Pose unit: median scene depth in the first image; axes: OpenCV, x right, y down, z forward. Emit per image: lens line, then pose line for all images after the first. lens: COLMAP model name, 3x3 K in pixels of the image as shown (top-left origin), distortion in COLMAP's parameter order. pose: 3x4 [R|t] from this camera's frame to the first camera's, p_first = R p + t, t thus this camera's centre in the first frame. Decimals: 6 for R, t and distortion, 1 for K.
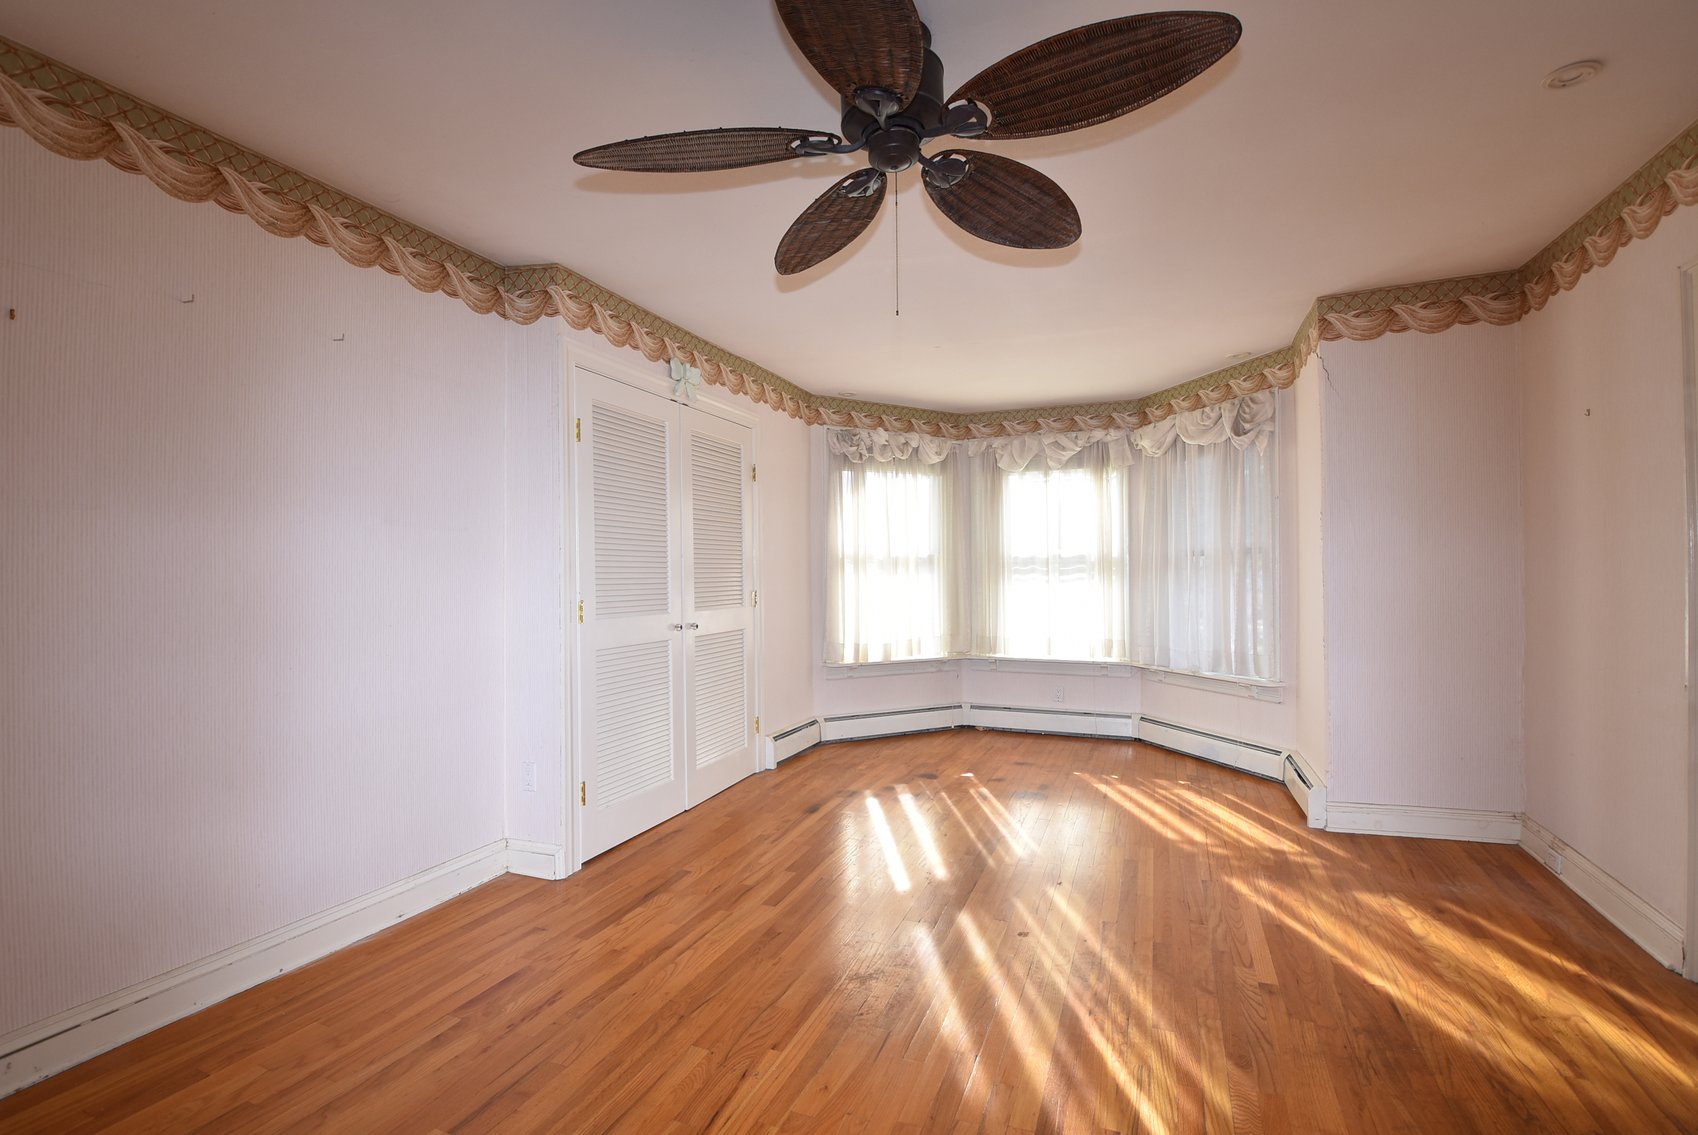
lens RADIAL K [[785.6, 0, 831.9], [0, 785.6, 568.7], [0, 0, 1]] dist [0.022481, -0.037016]
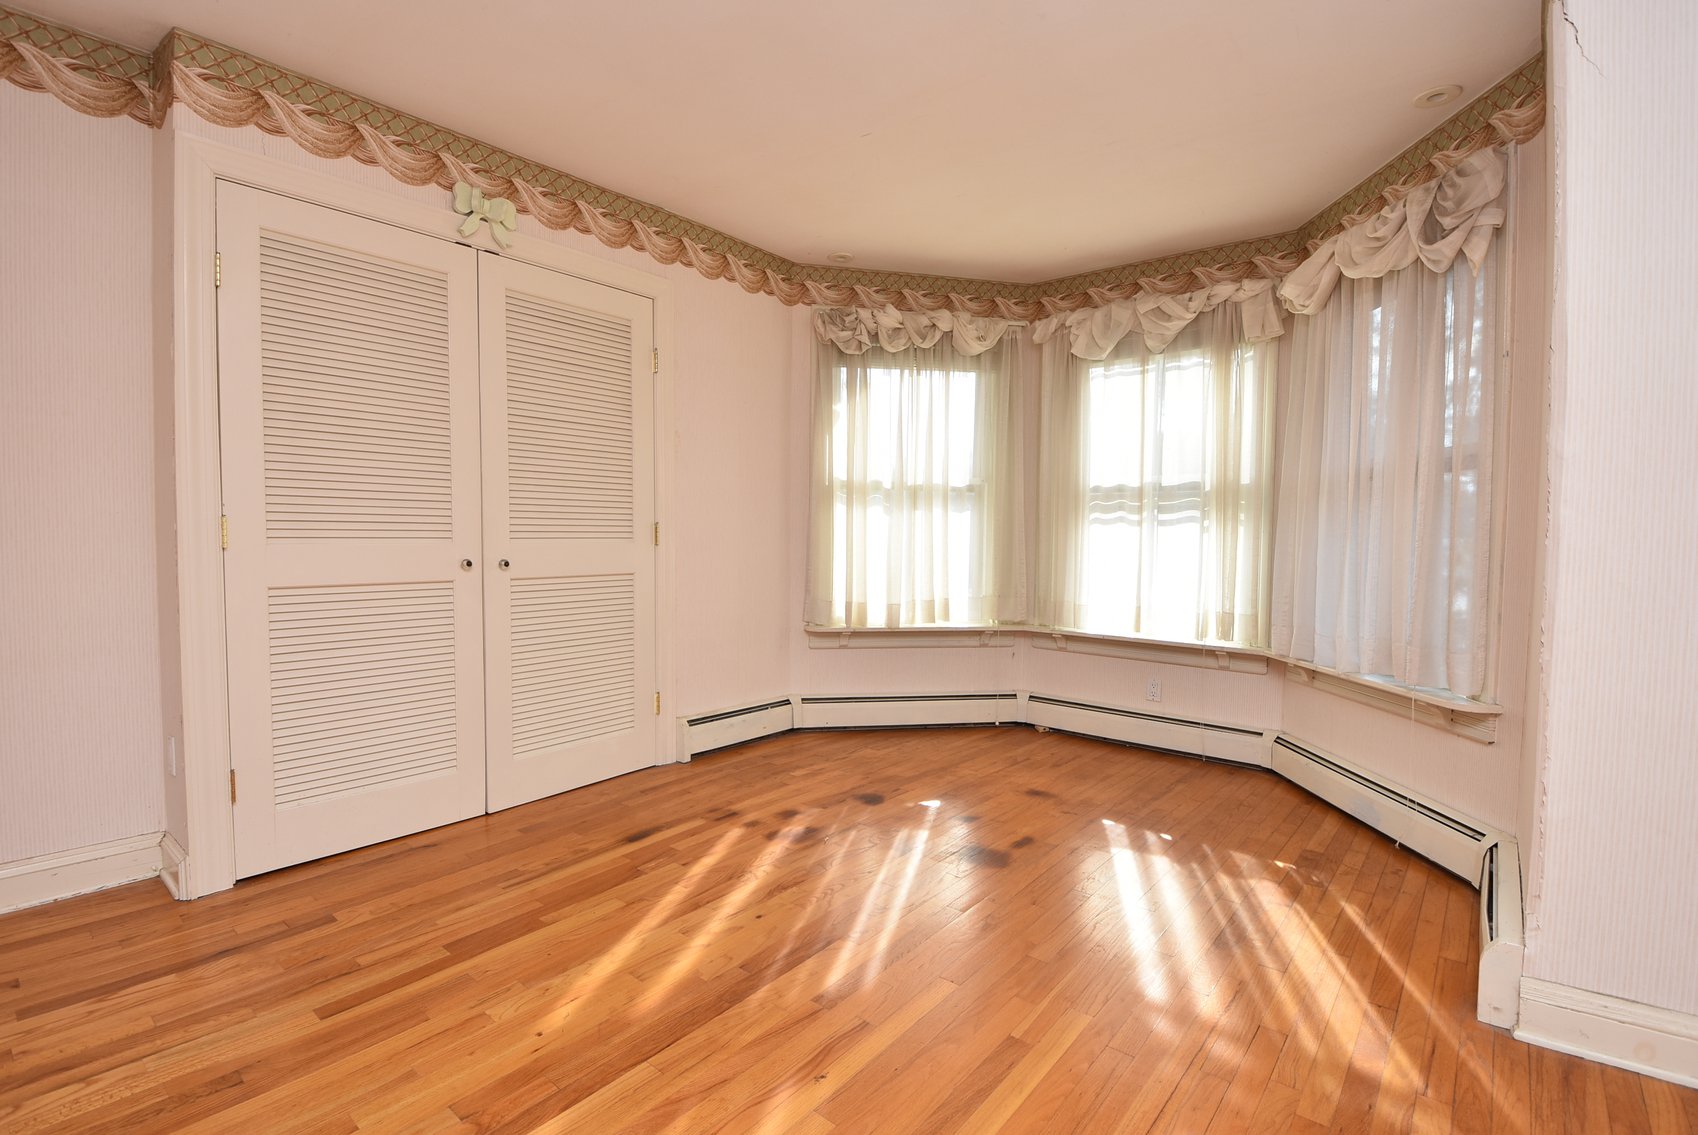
lens RADIAL K [[785.6, 0, 831.9], [0, 785.6, 568.7], [0, 0, 1]] dist [0.022481, -0.037016]
pose [[0.952114, 0.030486, -0.304219, 0.243500], [-0.015195, 0.998505, 0.052504, 0.025790], [0.305365, -0.045368, 0.951154, 0.296504]]
